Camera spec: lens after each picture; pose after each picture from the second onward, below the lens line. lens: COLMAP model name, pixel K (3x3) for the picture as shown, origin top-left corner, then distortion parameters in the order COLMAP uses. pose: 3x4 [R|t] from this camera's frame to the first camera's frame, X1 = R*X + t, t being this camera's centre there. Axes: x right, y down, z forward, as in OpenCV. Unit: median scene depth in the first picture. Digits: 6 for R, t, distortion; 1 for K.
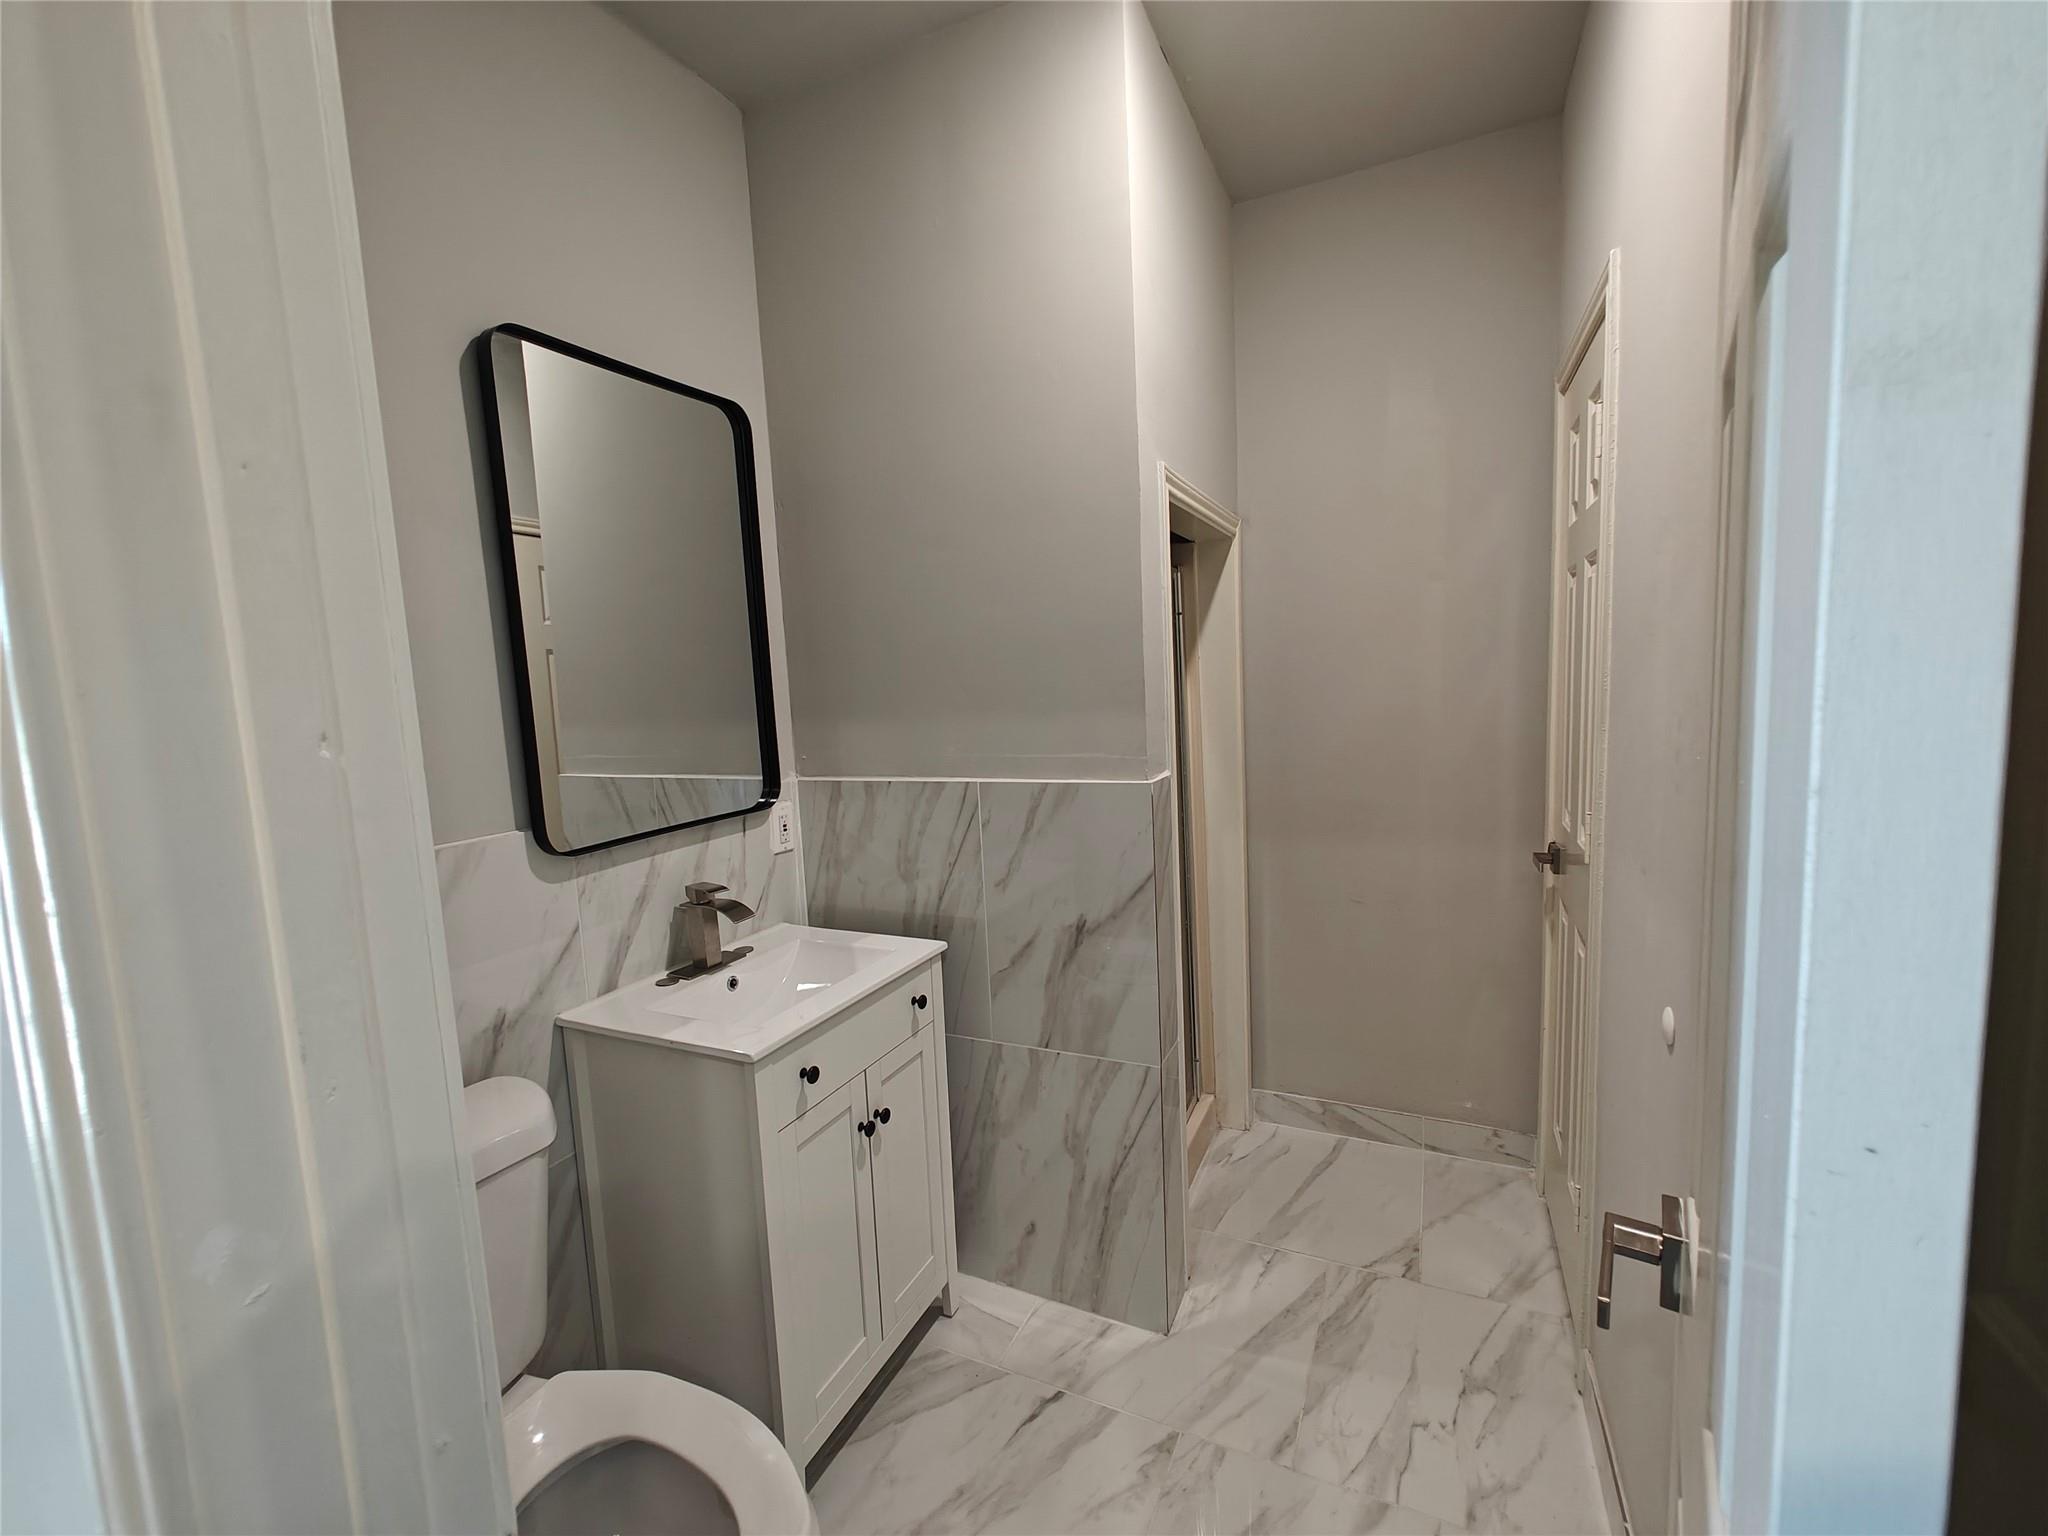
lens RADIAL K [[859.1, 0, 1025.2], [0, 859.1, 765.4], [0, 0, 1]] dist [-0.001853, -0.000092]
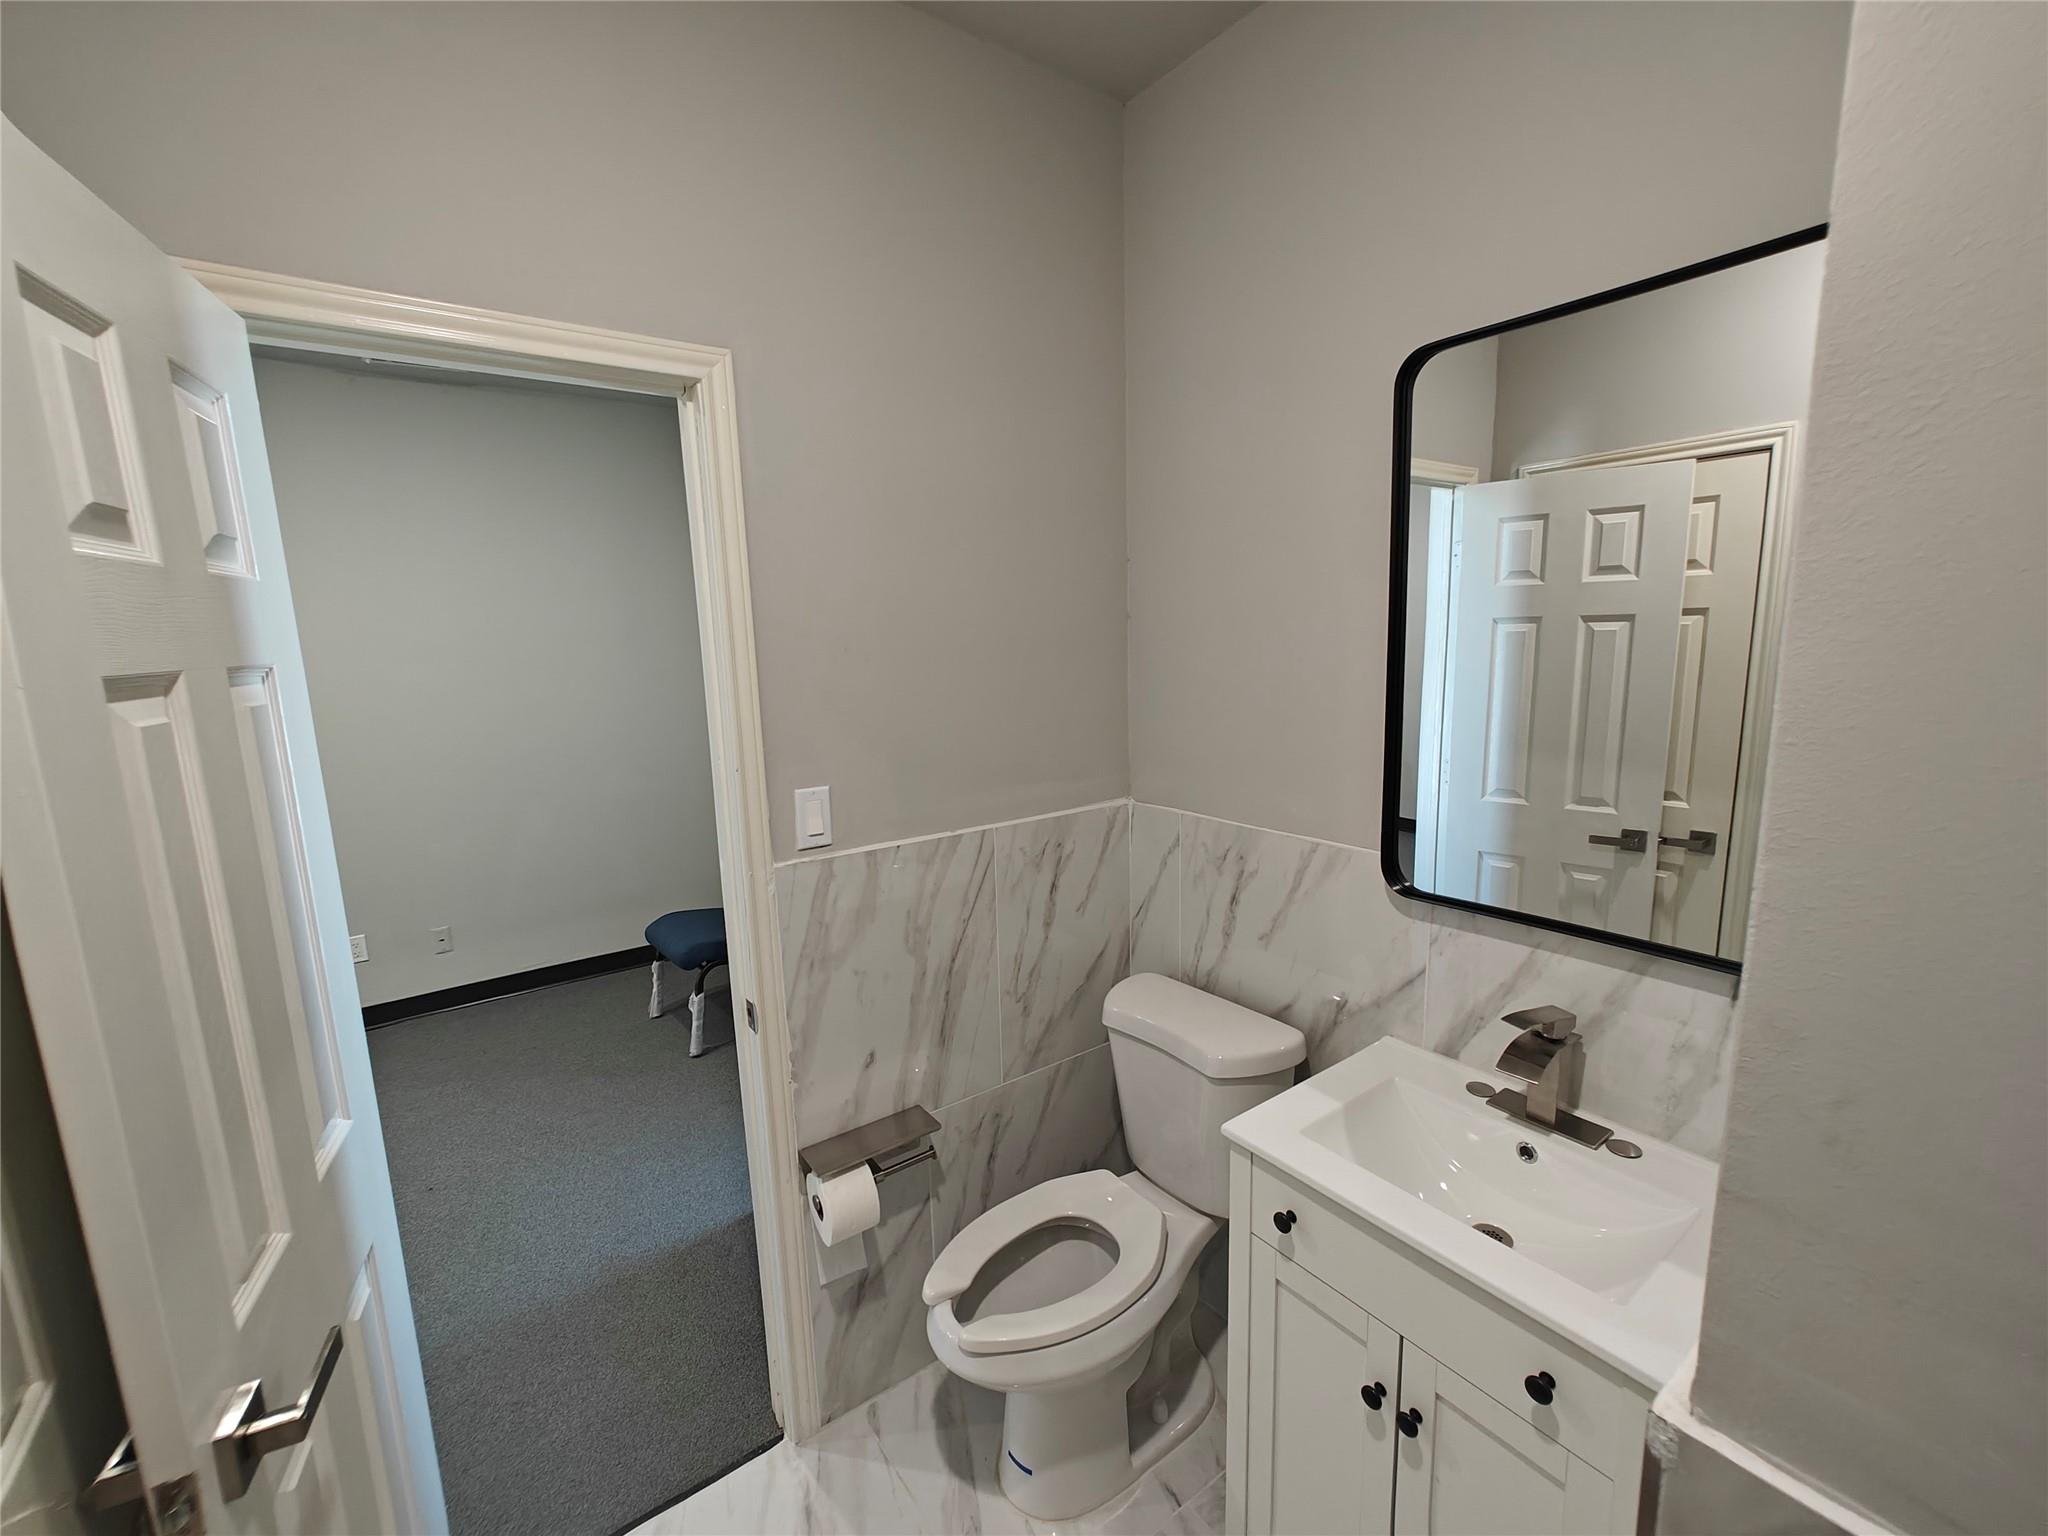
lens RADIAL K [[859.1, 0, 1024.9], [0, 859.1, 770.8], [0, 0, 1]] dist [-0.001853, -0.000092]
pose [[-0.468670, 0.205289, -0.859189, 0.467630], [-0.044145, 0.965964, 0.254881, -0.253128], [0.882270, 0.157384, -0.443656, 0.999686]]
